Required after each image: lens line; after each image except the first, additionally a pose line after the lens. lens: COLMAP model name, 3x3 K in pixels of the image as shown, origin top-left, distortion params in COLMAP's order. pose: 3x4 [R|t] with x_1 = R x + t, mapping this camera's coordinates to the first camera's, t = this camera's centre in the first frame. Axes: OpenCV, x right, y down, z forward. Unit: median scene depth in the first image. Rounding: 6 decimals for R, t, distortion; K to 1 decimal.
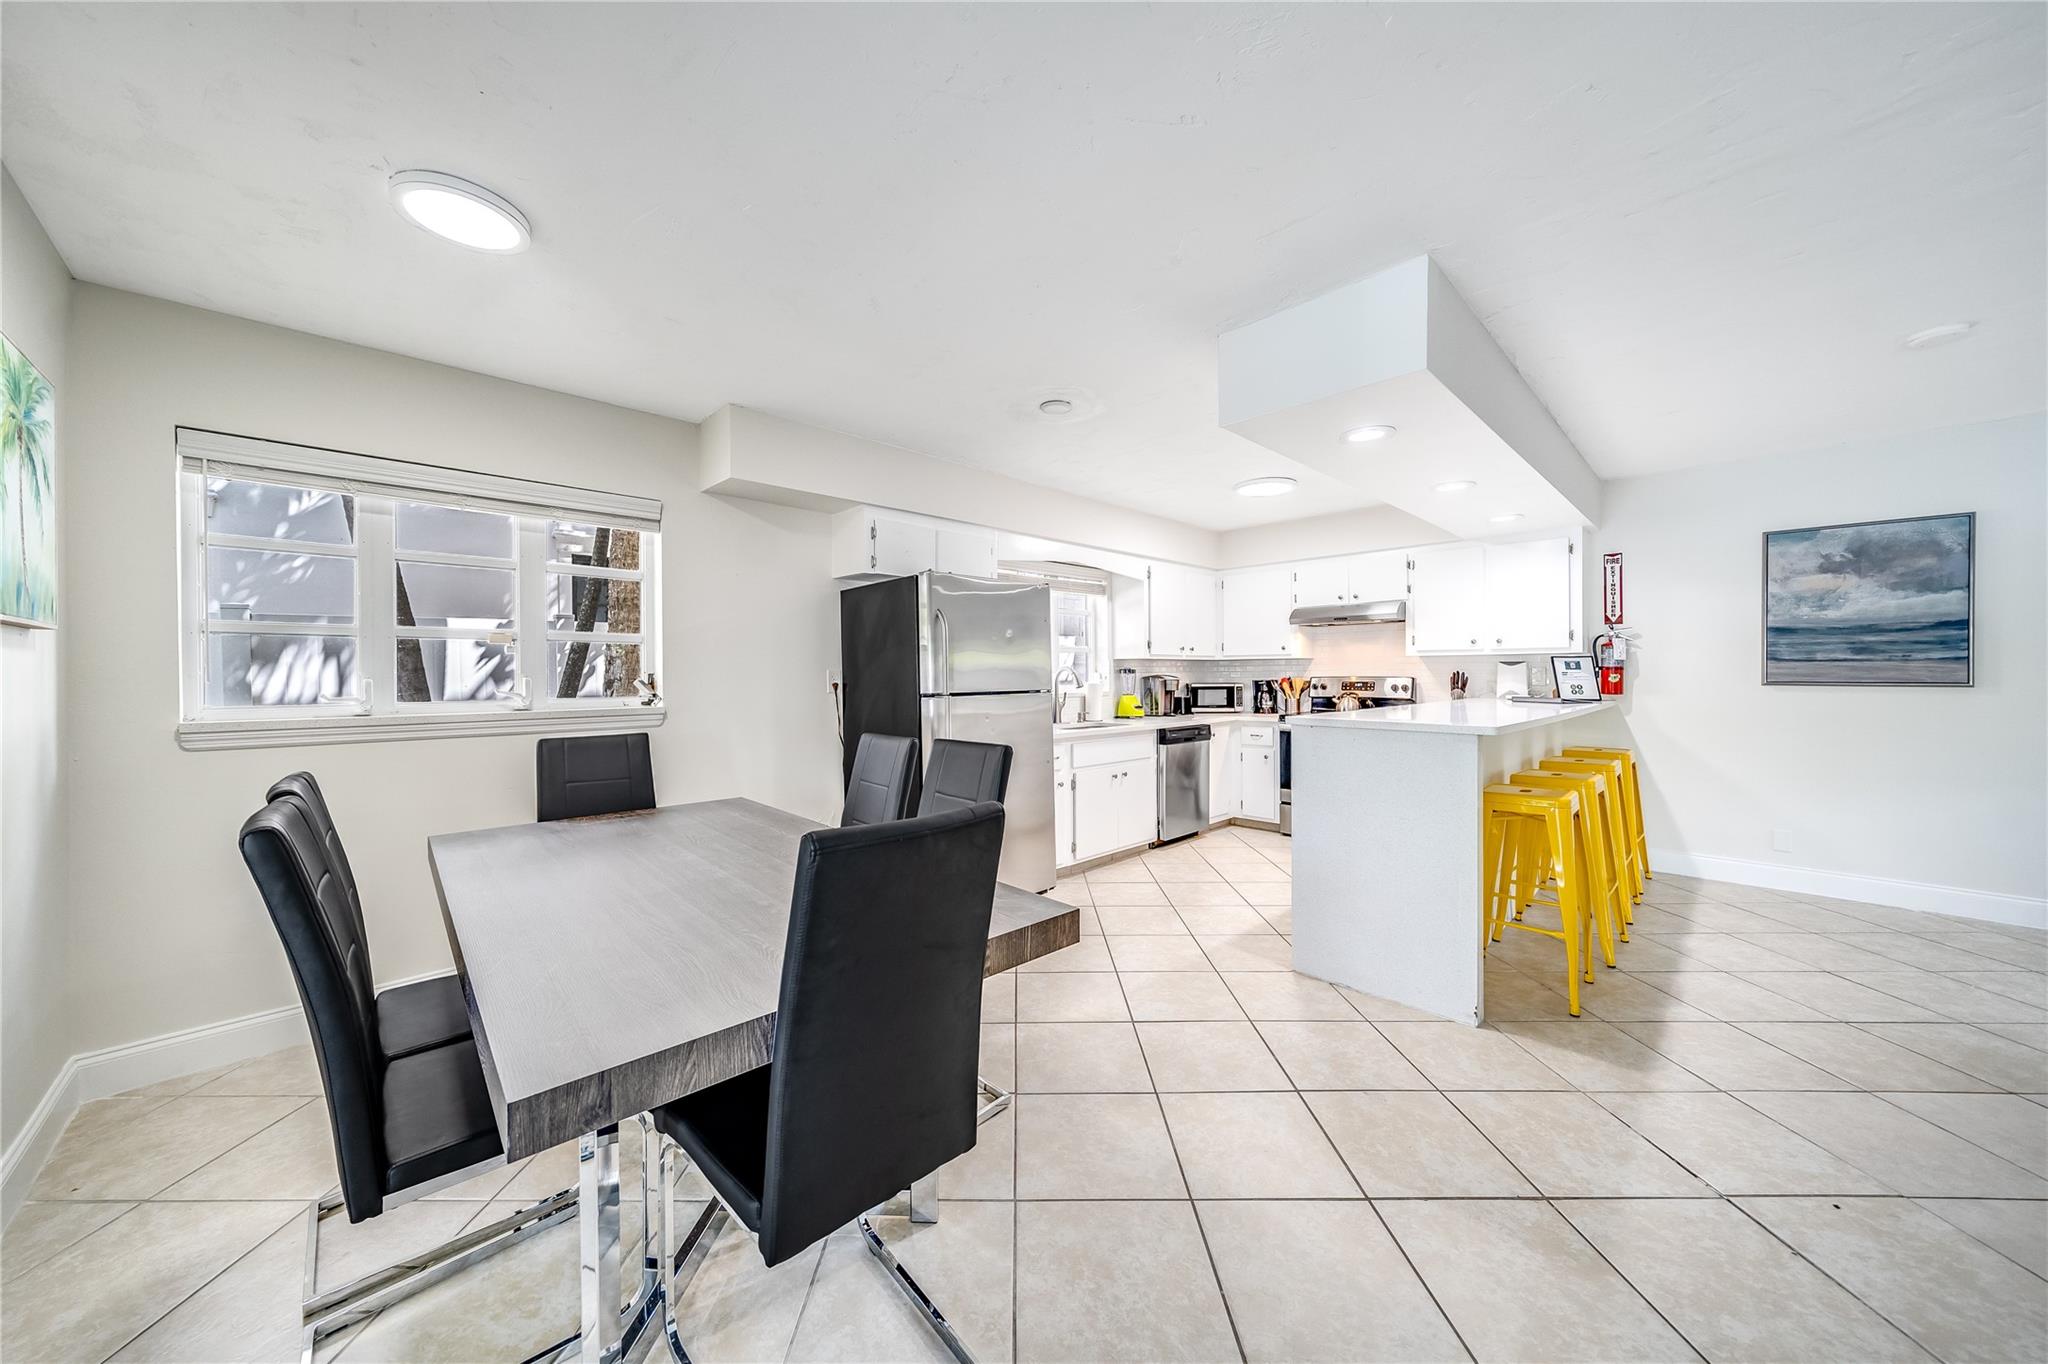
lens RADIAL K [[703.5, 0, 1011.1], [0, 703.5, 667.8], [0, 0, 1]] dist [0.000918, 0.000069]
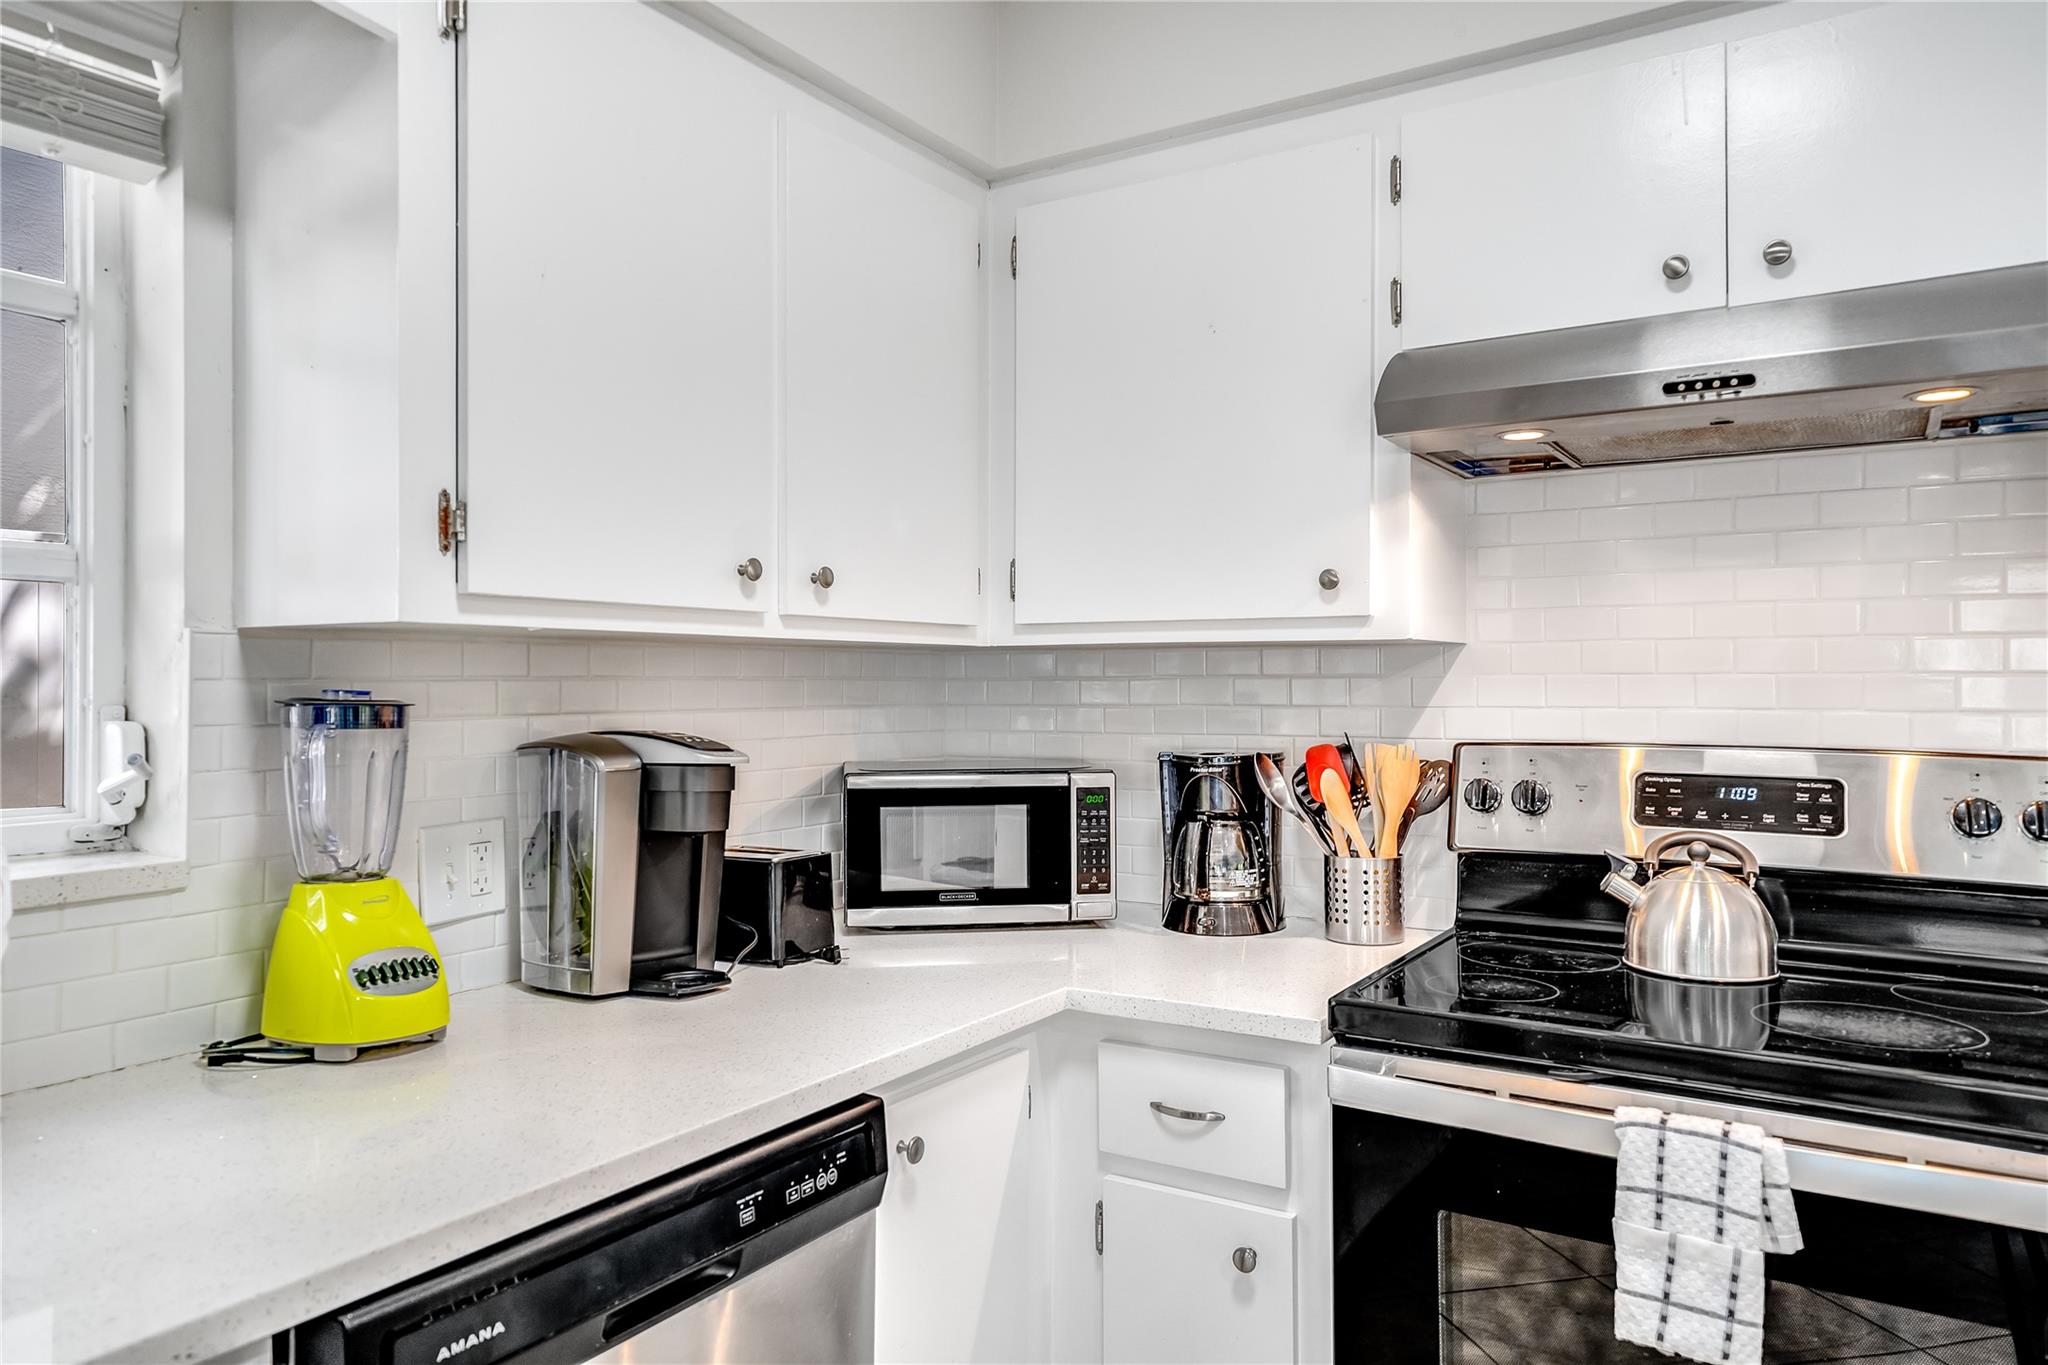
lens RADIAL K [[1372.9, 0, 1017.8], [0, 1372.9, 659.1], [0, 0, 1]] dist [0.033722, 0.001390]
pose [[0.971967, 0.009182, 0.234938, 0.324540], [-0.006163, 0.999889, -0.013583, -0.004412], [-0.235037, 0.011755, 0.971915, 0.963520]]
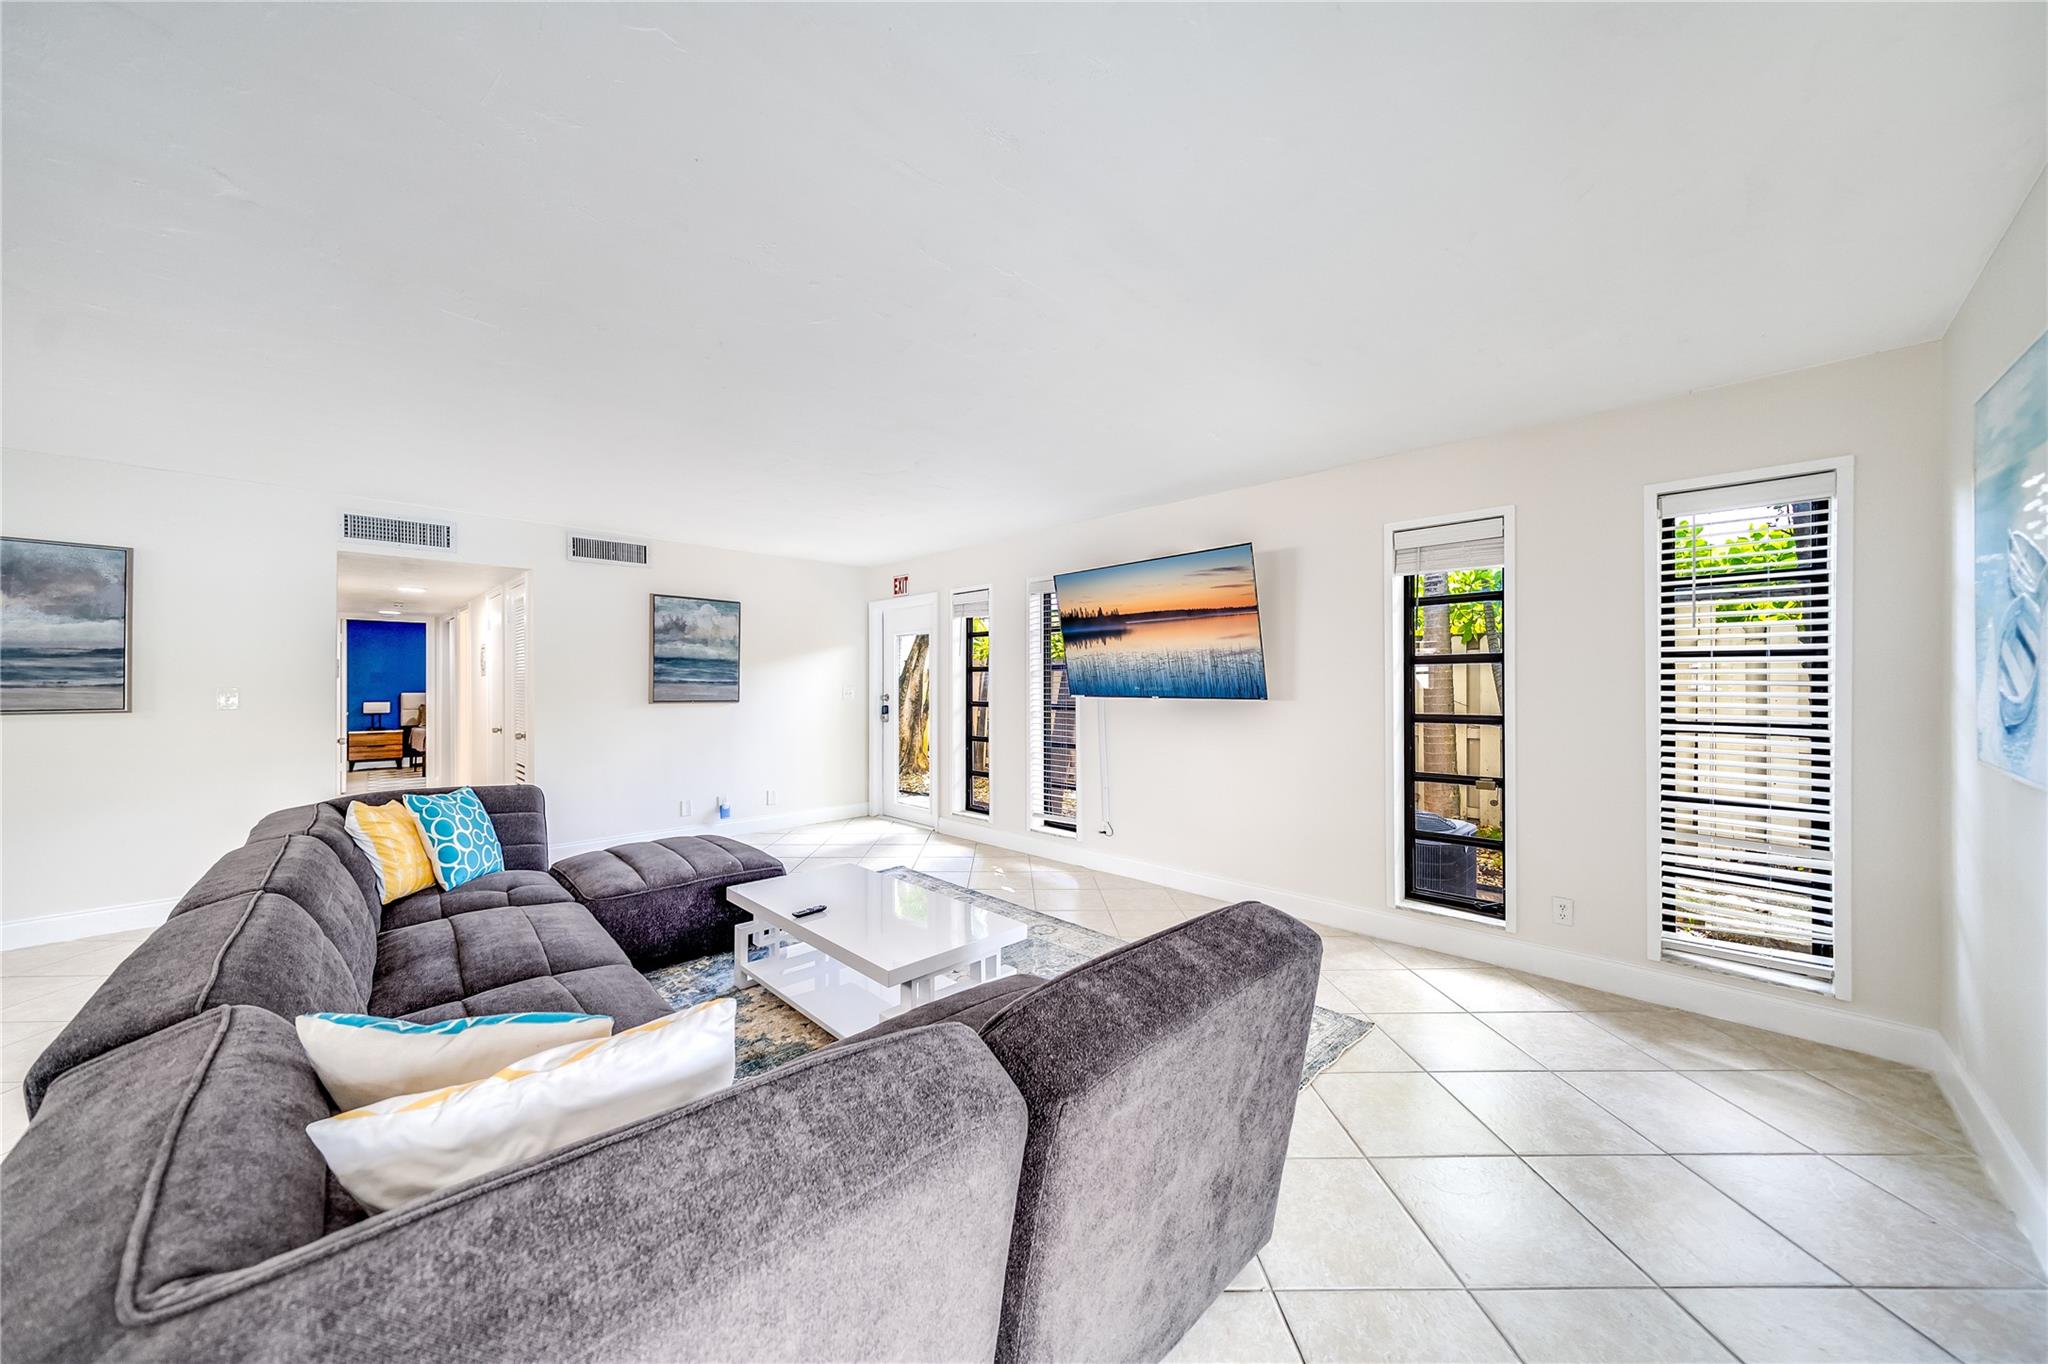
lens RADIAL K [[687.8, 0, 1022.2], [0, 687.8, 691.2], [0, 0, 1]] dist [-0.000572, -0.000074]
pose [[-0.014172, -0.005882, 0.999882, 0.269179], [-0.003435, 0.999977, 0.005834, -0.013445], [-0.999894, -0.003352, -0.014192, -0.289644]]
